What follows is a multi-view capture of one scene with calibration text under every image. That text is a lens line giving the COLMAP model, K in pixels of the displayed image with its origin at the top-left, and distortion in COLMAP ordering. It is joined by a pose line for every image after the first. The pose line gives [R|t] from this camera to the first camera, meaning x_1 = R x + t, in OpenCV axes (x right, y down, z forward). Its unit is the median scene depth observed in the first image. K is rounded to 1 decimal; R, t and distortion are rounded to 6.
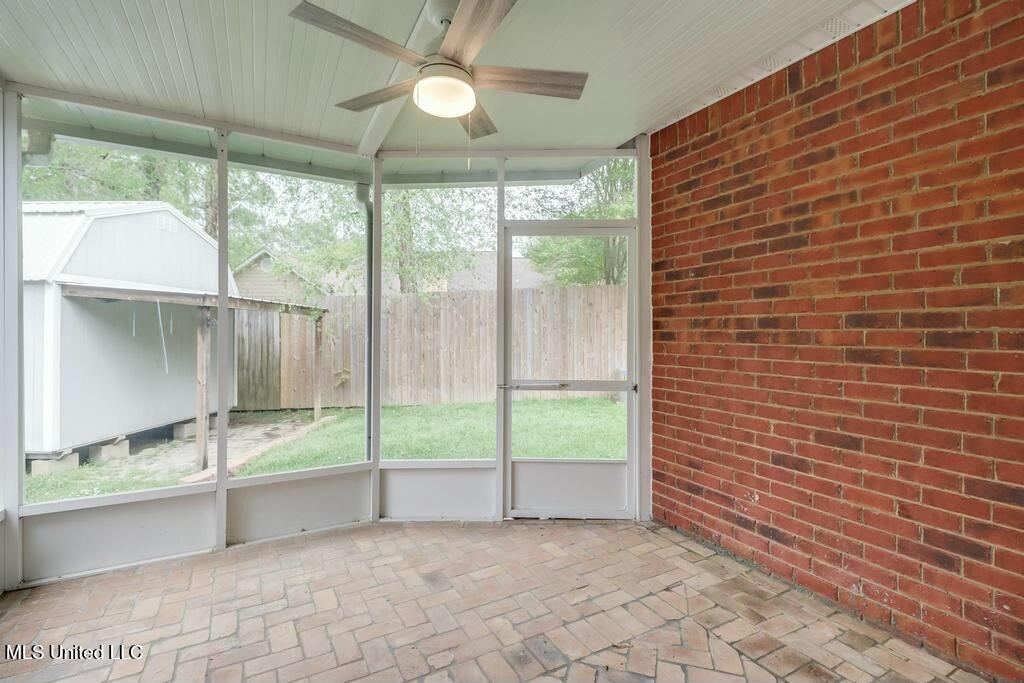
lens RADIAL K [[469.0, 0, 508.1], [0, 469.0, 328.9], [0, 0, 1]] dist [0.024219, -0.000982]
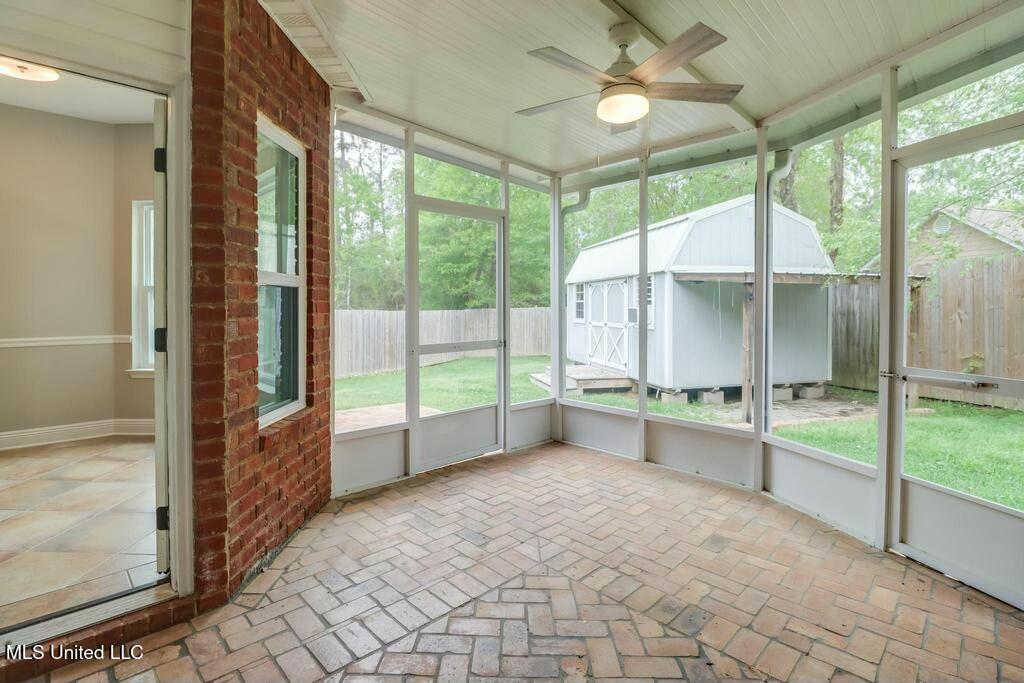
lens RADIAL K [[483.6, 0, 512.4], [0, 483.6, 313.0], [0, 0, 1]] dist [-0.013459, -0.000534]
pose [[0.290211, 0.008702, -0.956923, 0.546586], [0.010102, 0.999875, 0.012156, 0.008892], [0.956909, -0.013195, 0.290087, 0.206170]]
